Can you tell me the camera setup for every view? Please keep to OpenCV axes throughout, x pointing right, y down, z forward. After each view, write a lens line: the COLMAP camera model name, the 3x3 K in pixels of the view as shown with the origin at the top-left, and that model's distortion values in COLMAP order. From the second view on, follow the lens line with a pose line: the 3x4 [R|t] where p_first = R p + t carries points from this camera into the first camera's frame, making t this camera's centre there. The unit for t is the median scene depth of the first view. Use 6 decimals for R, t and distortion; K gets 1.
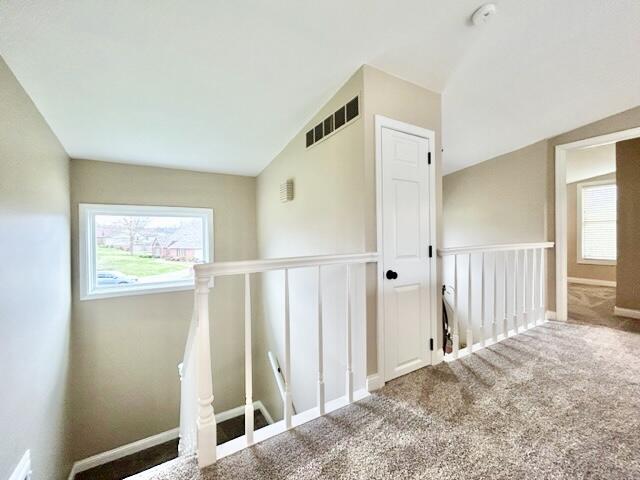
lens RADIAL K [[259.6, 0, 317.3], [0, 259.6, 238.8], [0, 0, 1]] dist [0.010376, 0.000021]
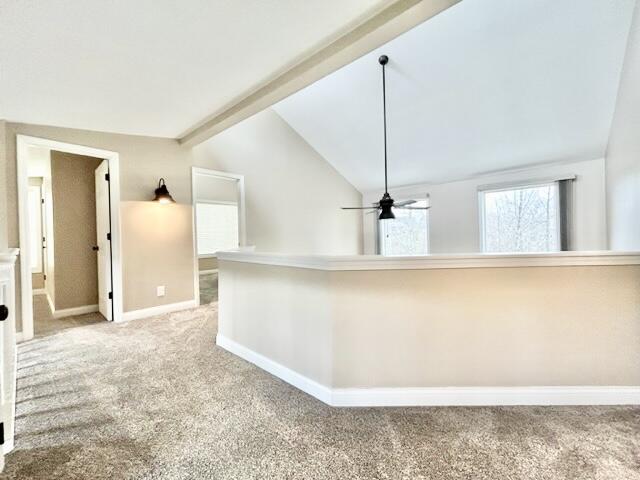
lens RADIAL K [[259.6, 0, 317.3], [0, 259.6, 238.8], [0, 0, 1]] dist [0.010376, 0.000021]
pose [[-0.261788, 0.014843, 0.965011, -0.258527], [0.028545, 0.999563, -0.007631, 0.024012], [-0.964703, 0.025548, -0.262097, 0.489469]]
